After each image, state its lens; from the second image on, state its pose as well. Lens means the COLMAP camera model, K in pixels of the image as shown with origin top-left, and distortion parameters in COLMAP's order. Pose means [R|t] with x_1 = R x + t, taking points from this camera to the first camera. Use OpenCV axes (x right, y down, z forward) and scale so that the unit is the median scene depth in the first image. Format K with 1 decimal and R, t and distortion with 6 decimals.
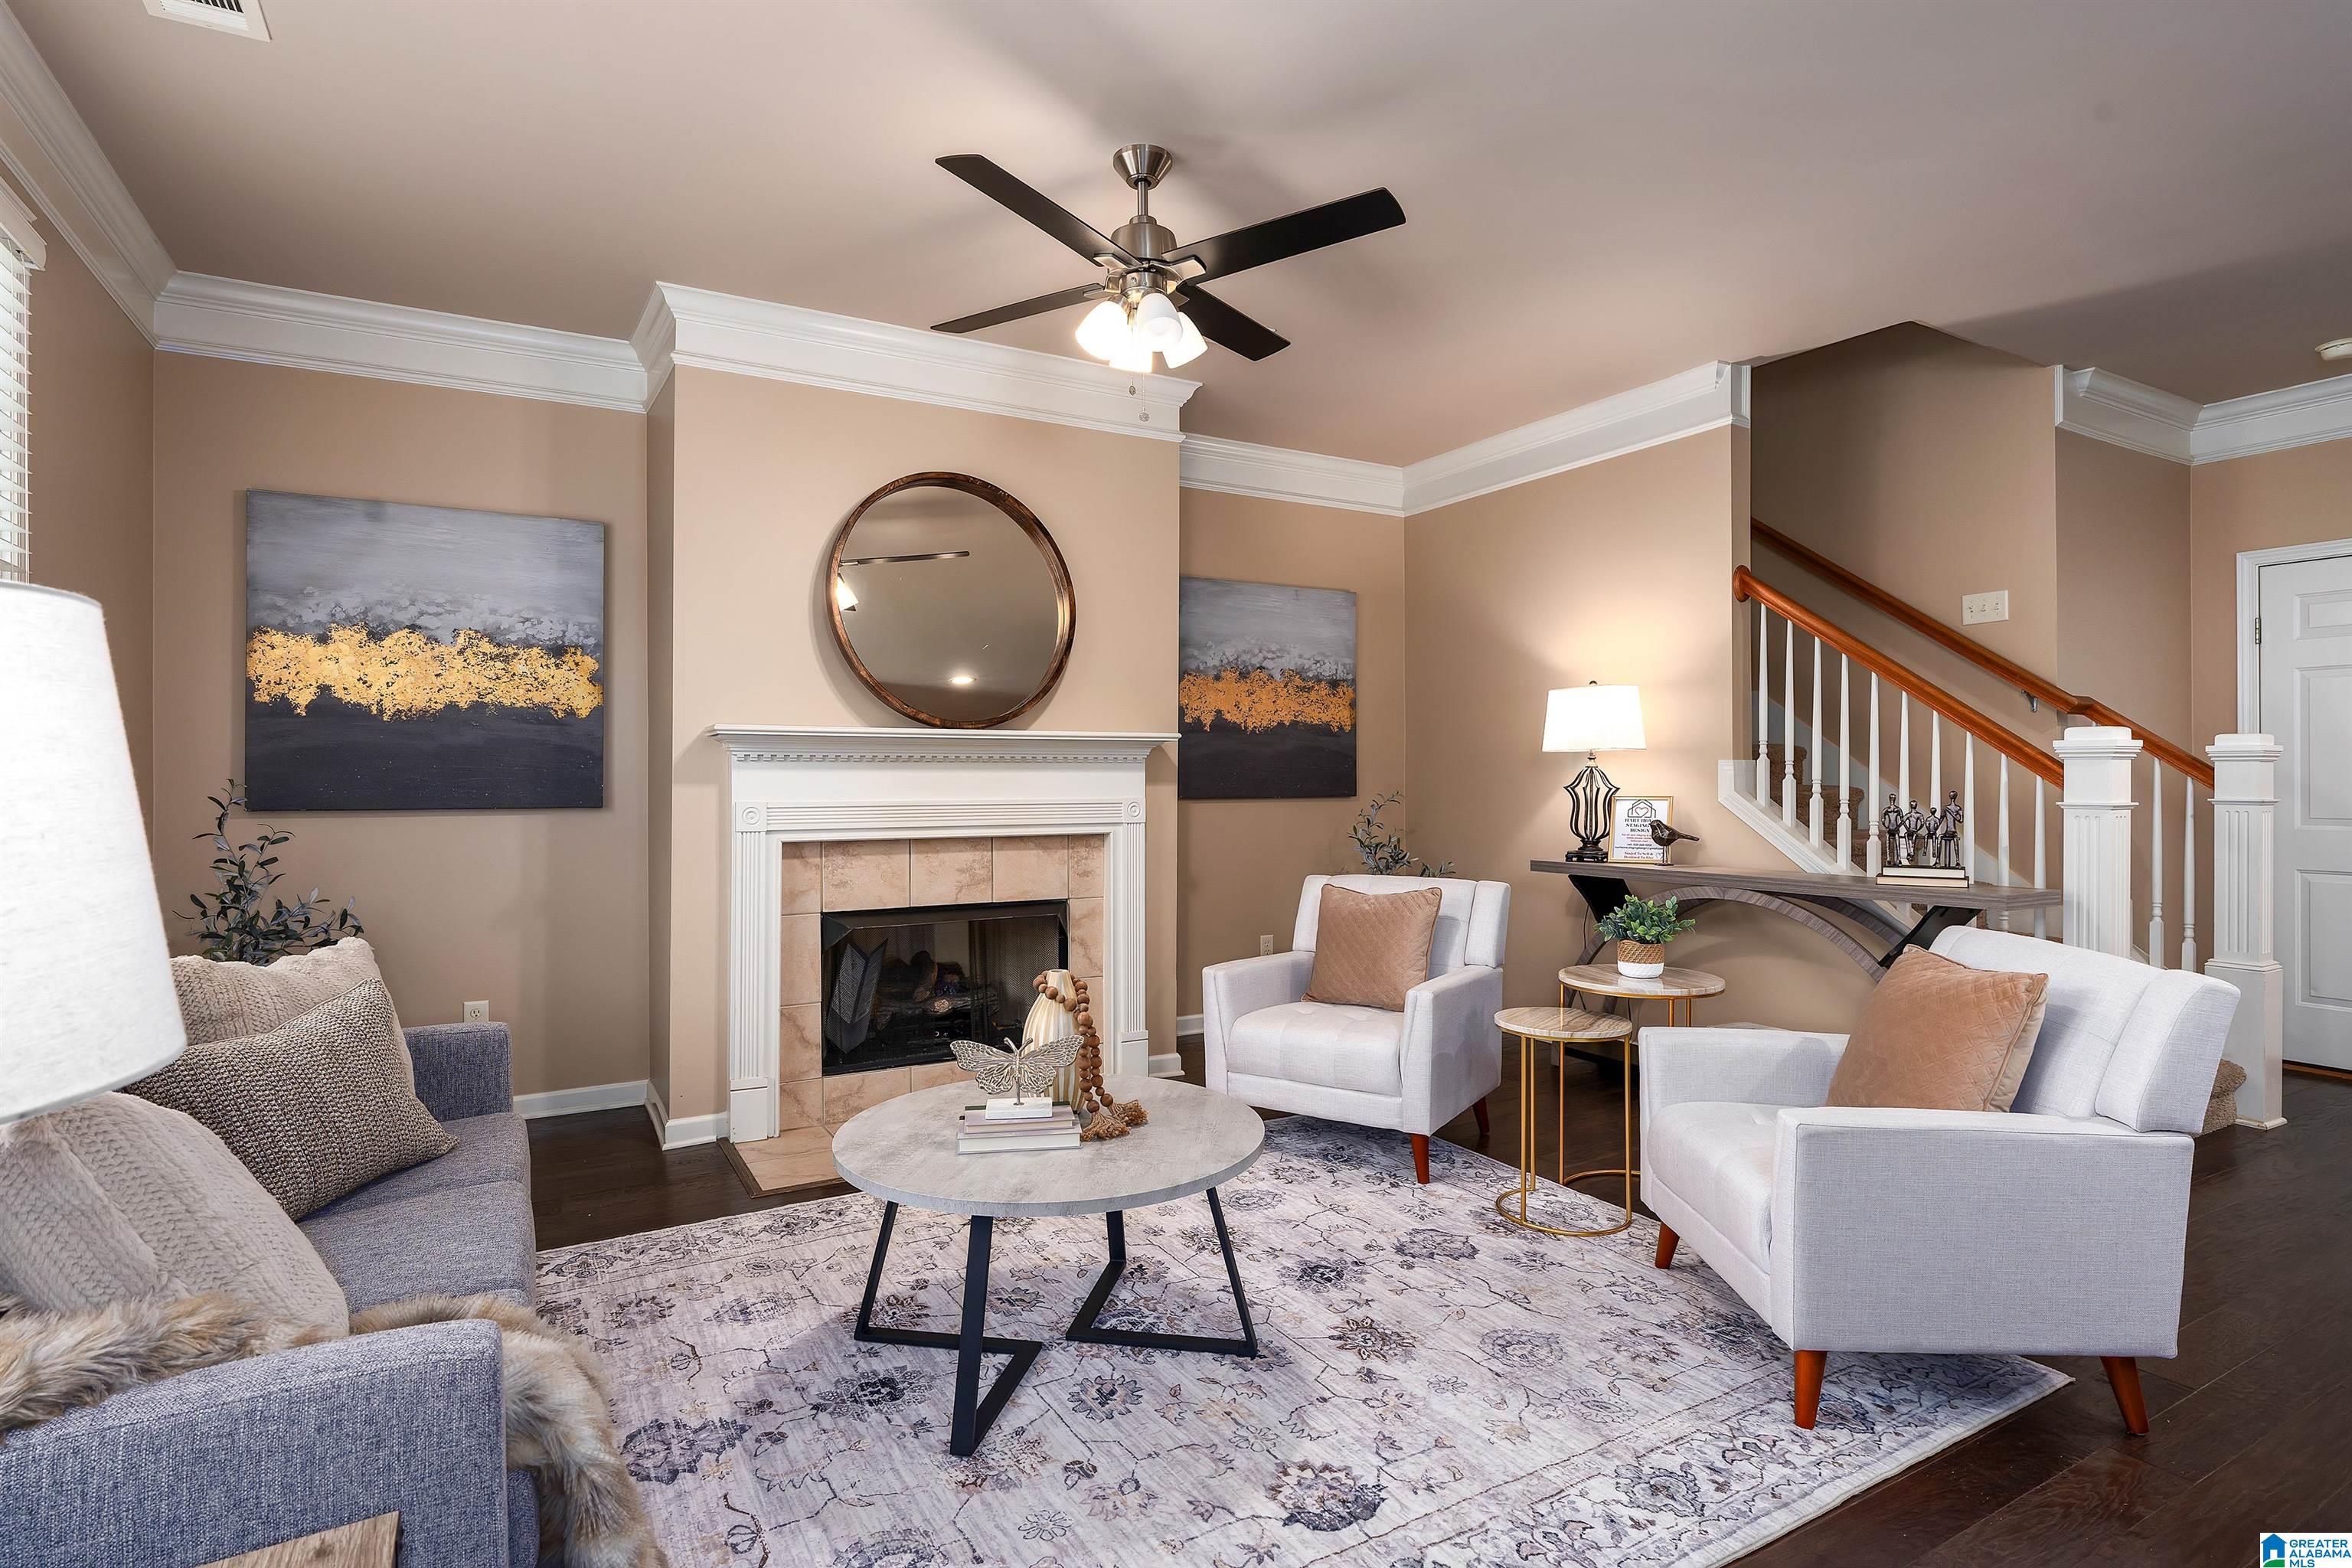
lens RADIAL K [[1182.3, 0, 1177.1], [0, 1182.3, 766.8], [0, 0, 1]] dist [0.004121, 0.000154]
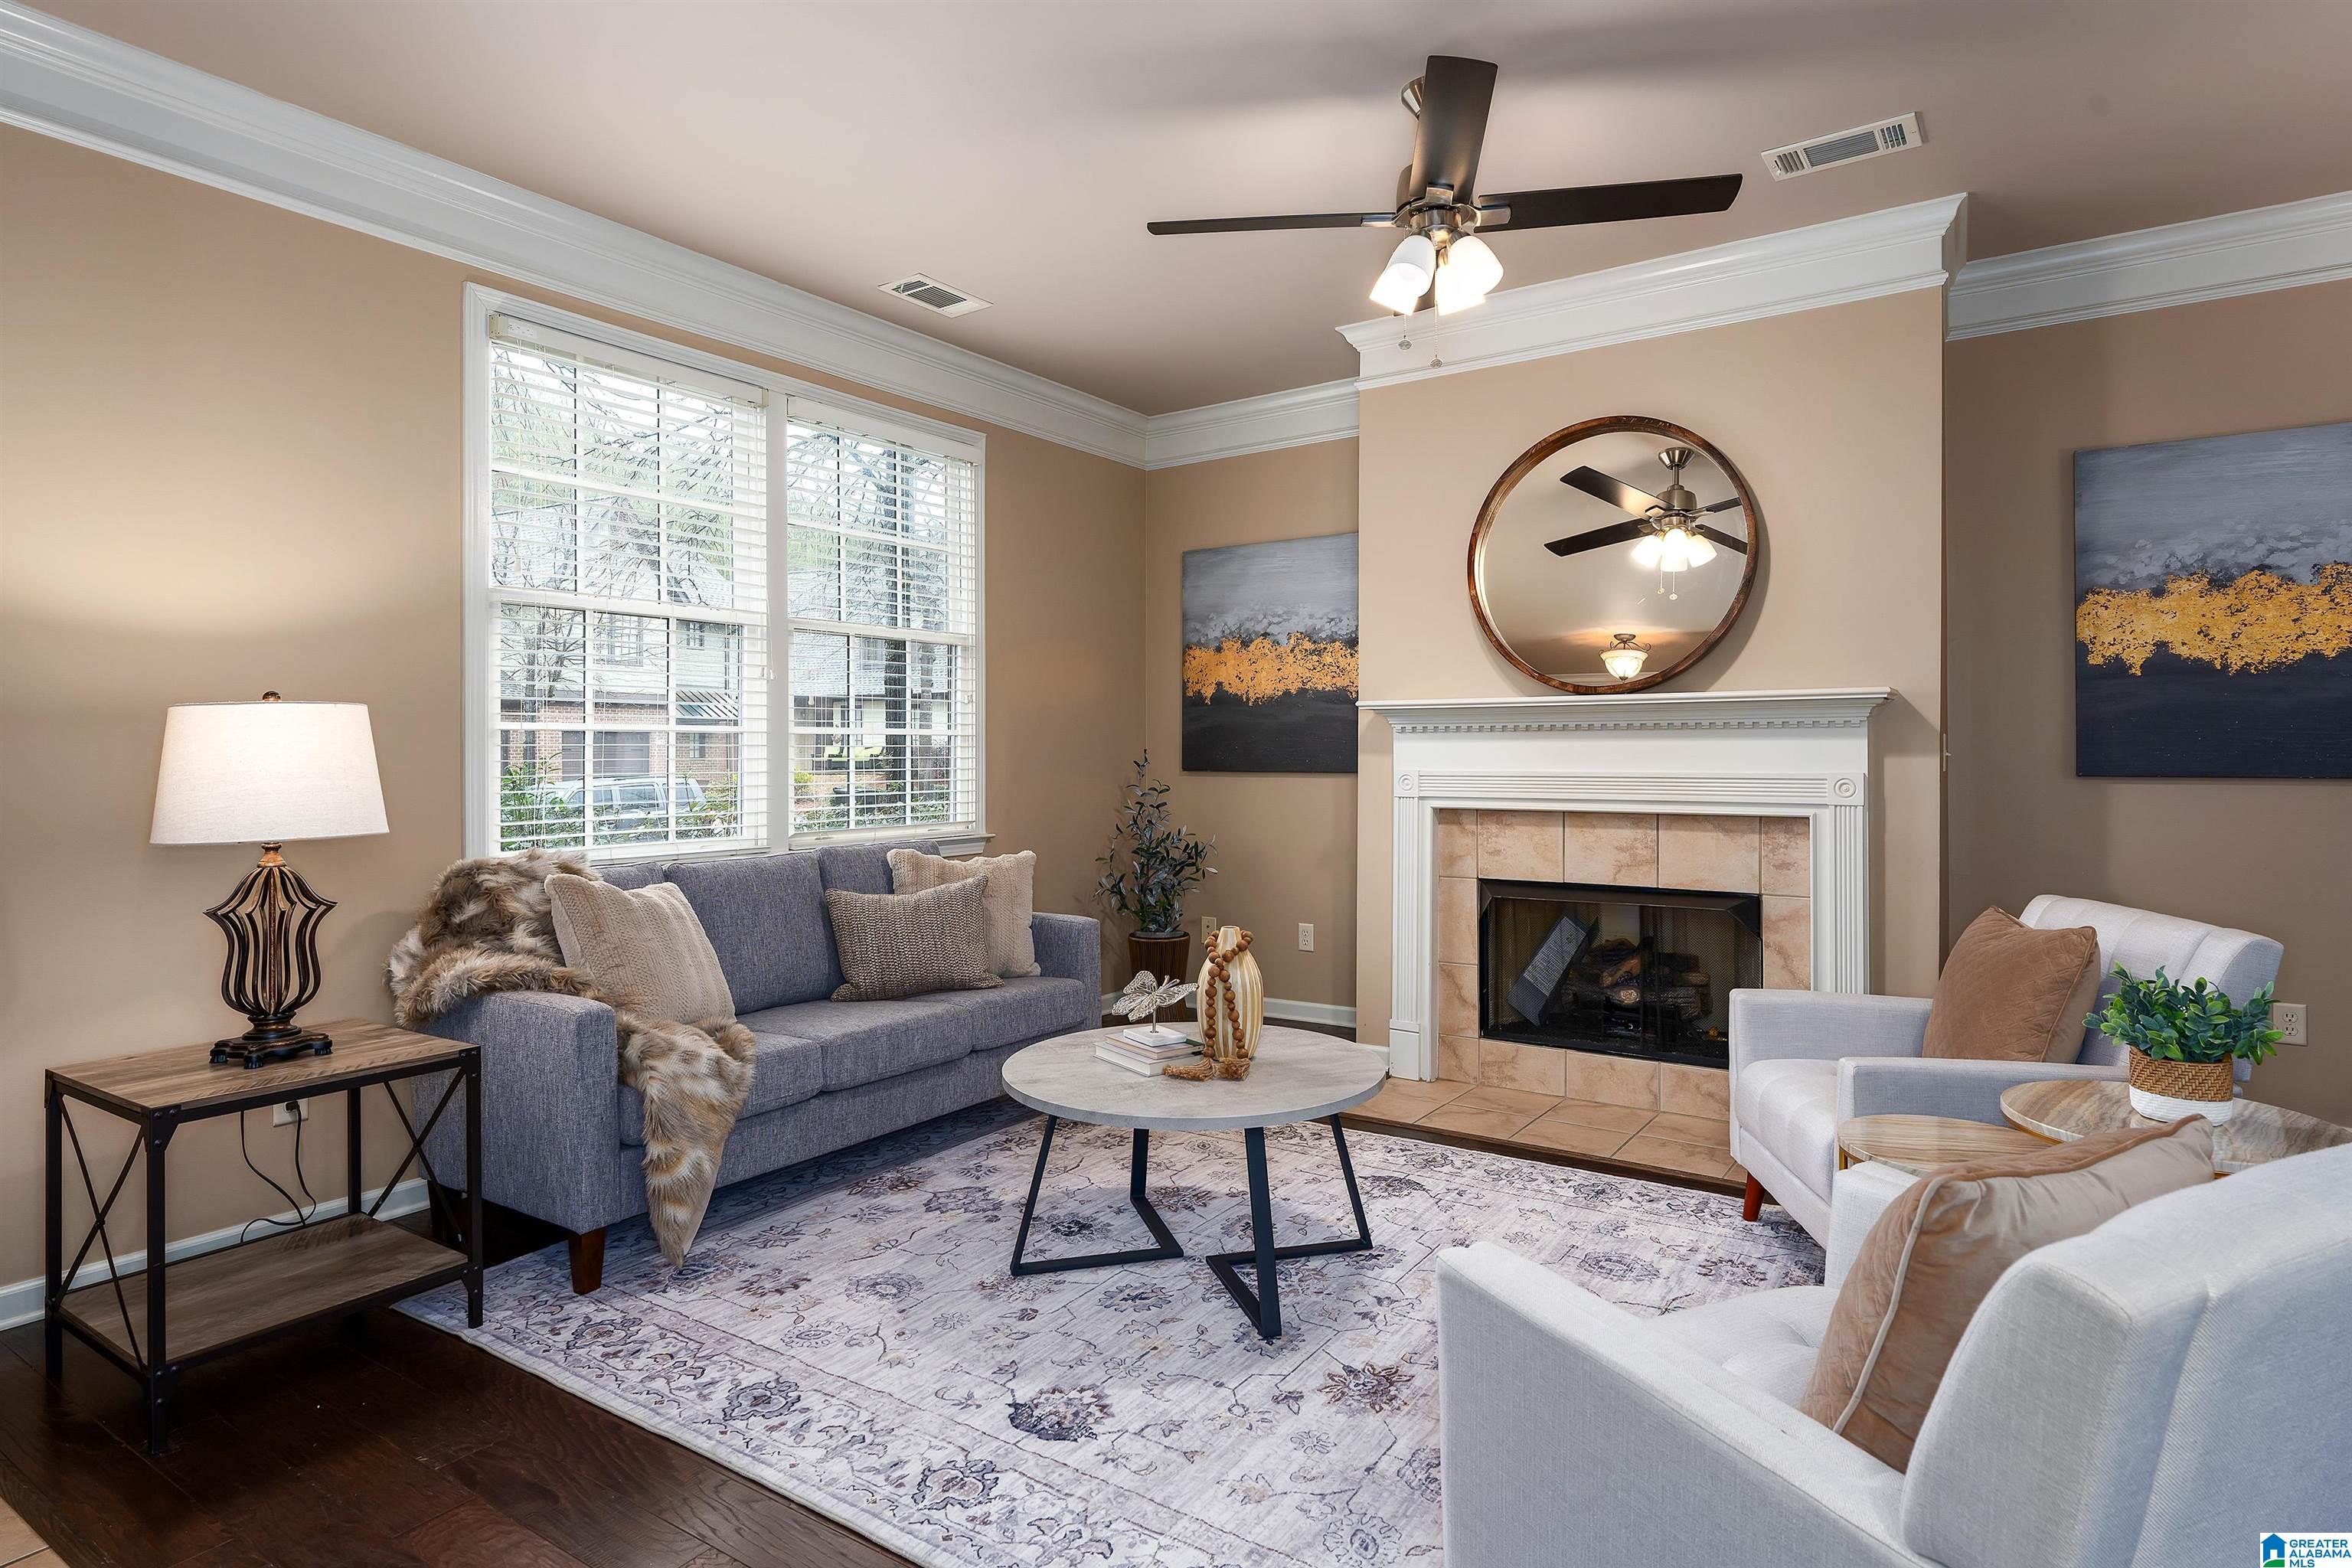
lens RADIAL K [[1285.3, 0, 1208.1], [0, 1285.3, 749.8], [0, 0, 1]] dist [-0.014954, -0.000942]
pose [[0.439517, -0.000545, -0.898234, 0.624281], [0.011442, 0.999922, 0.004992, 0.003202], [0.898161, -0.012472, 0.439489, 0.311887]]
